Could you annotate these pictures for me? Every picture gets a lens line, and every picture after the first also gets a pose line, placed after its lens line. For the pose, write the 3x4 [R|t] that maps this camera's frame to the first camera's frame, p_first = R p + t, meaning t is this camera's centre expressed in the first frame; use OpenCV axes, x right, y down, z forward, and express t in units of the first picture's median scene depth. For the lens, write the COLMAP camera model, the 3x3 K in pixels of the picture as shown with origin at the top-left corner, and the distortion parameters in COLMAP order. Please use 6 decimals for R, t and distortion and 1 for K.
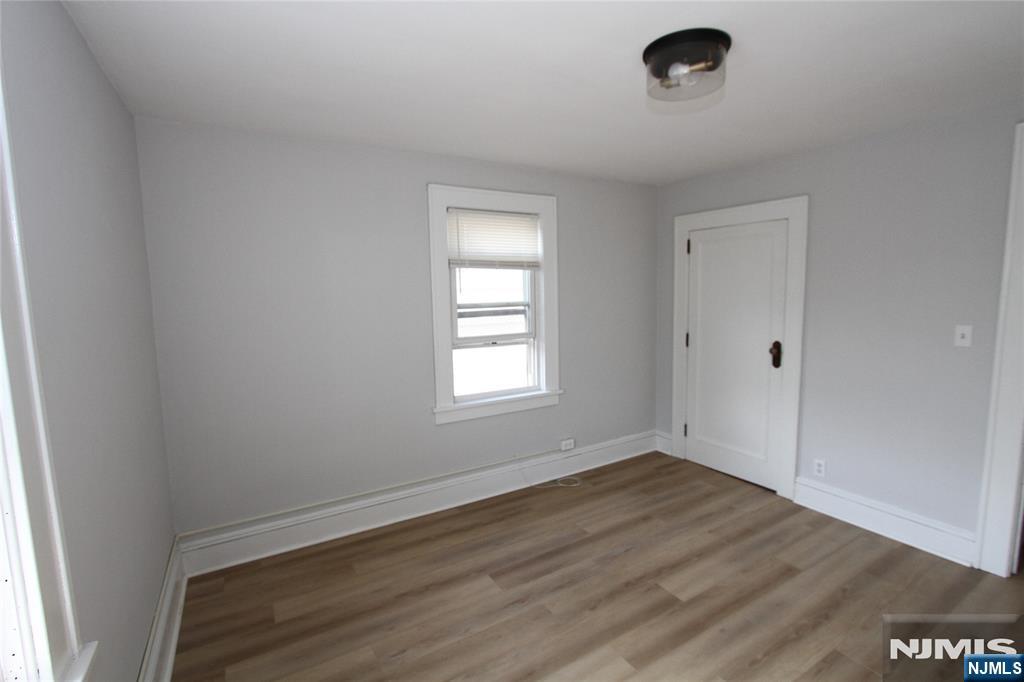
lens RADIAL K [[469.2, 0, 510.9], [0, 469.2, 342.5], [0, 0, 1]] dist [-0.024254, 0.001931]
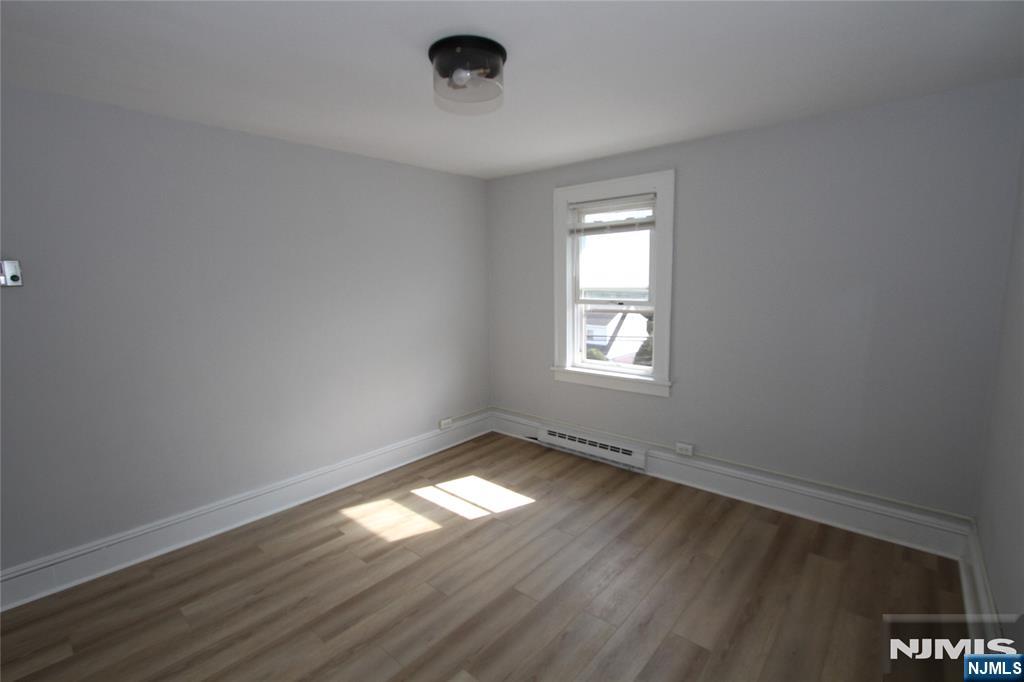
lens RADIAL K [[469.2, 0, 518.1], [0, 469.2, 337.4], [0, 0, 1]] dist [-0.024254, 0.001931]
pose [[-0.948629, 0.072295, -0.308019, 0.366602], [-0.004171, 0.970602, 0.240654, -0.143977], [0.316362, 0.229576, -0.920440, 1.232042]]
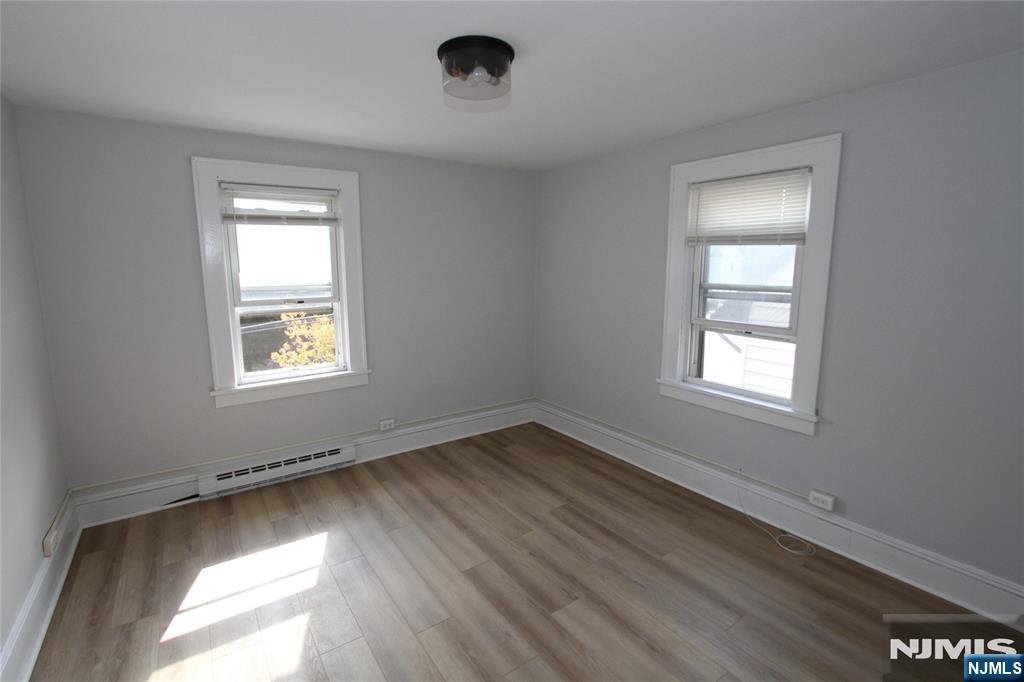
lens RADIAL K [[469.2, 0, 514.5], [0, 469.2, 336.0], [0, 0, 1]] dist [-0.024254, 0.001931]
pose [[0.077525, 0.170182, -0.982358, 0.891923], [-0.111154, 0.980656, 0.161115, -0.095806], [0.990775, 0.096702, 0.094942, 0.592554]]
